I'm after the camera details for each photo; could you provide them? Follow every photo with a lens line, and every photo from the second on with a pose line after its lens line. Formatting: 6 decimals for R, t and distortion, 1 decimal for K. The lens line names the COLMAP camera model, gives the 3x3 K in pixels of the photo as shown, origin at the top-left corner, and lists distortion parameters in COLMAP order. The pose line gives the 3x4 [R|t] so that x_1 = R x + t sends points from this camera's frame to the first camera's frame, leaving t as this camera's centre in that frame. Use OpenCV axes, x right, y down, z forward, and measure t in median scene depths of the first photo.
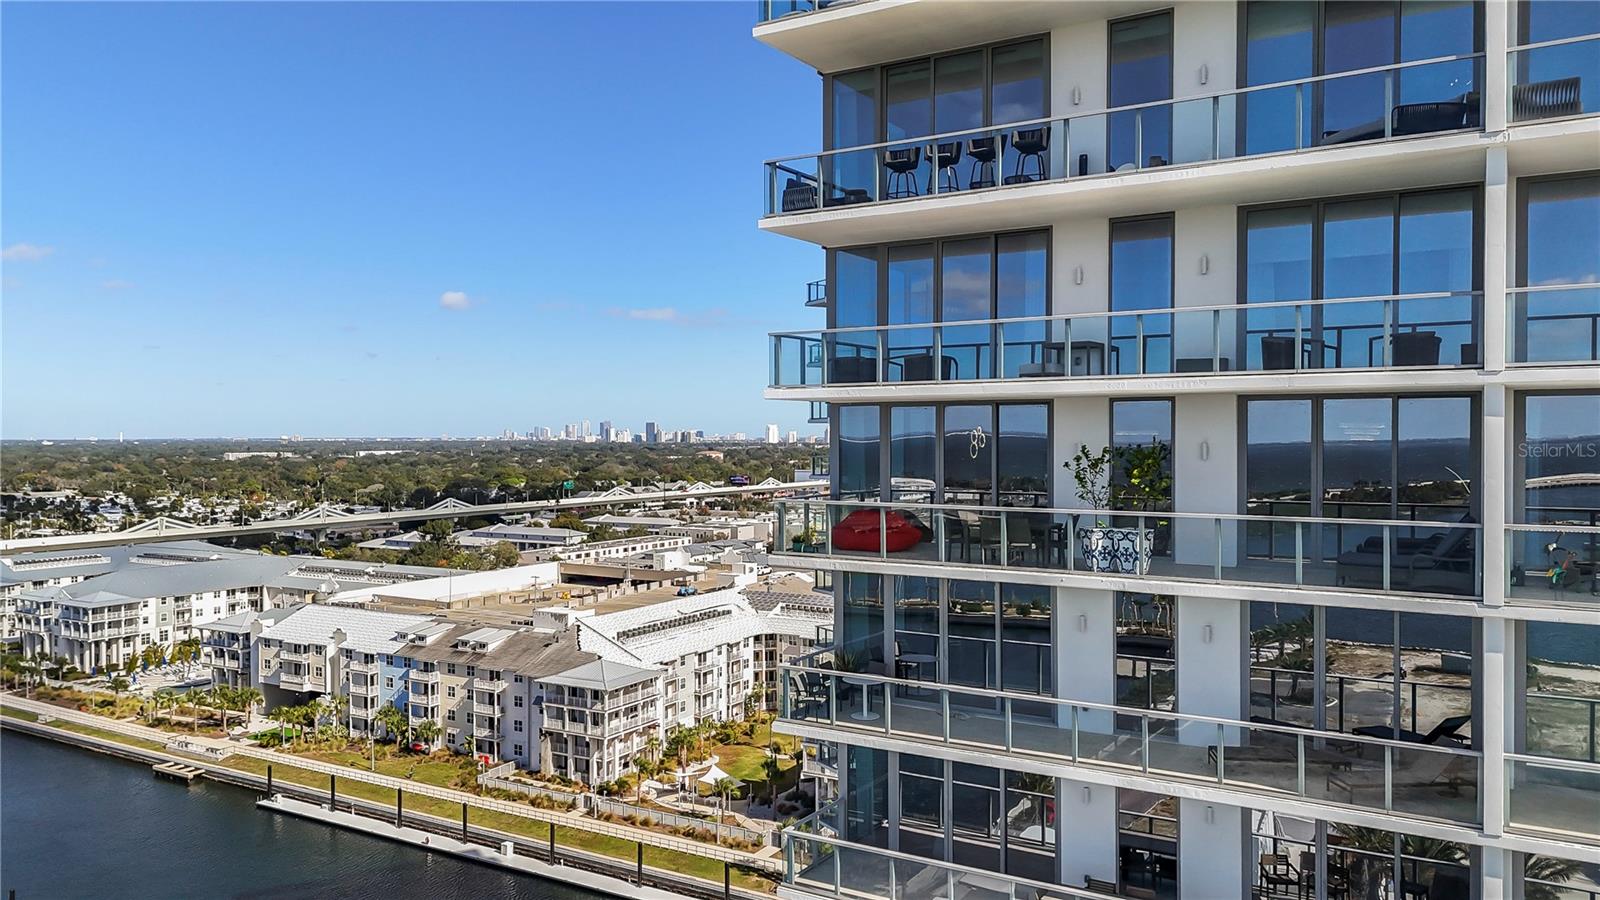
lens RADIAL K [[1188.2, 0, 790.4], [0, 1188.2, 444.8], [0, 0, 1]] dist [0.052637, -0.037037]
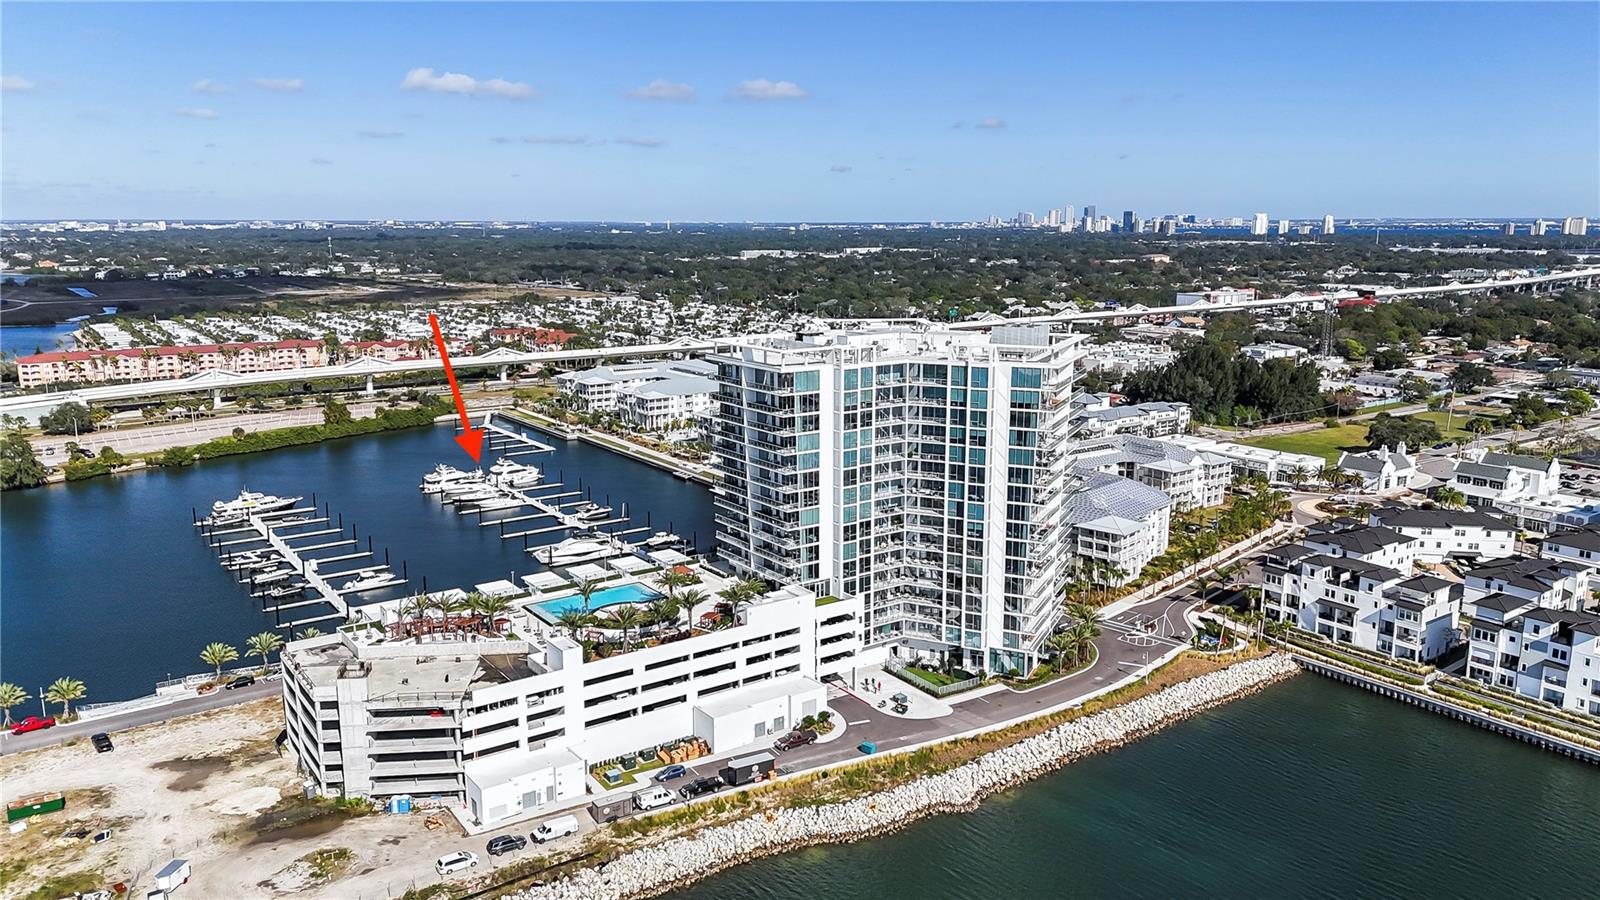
lens RADIAL K [[1188.2, 0, 804.2], [0, 1188.2, 449.5], [0, 0, 1]] dist [0.052637, -0.037037]
pose [[0.922243, 0.075254, -0.379215, 0.443024], [-0.003221, 0.982334, 0.187108, -0.162064], [0.386596, -0.171338, 0.906194, -0.756903]]
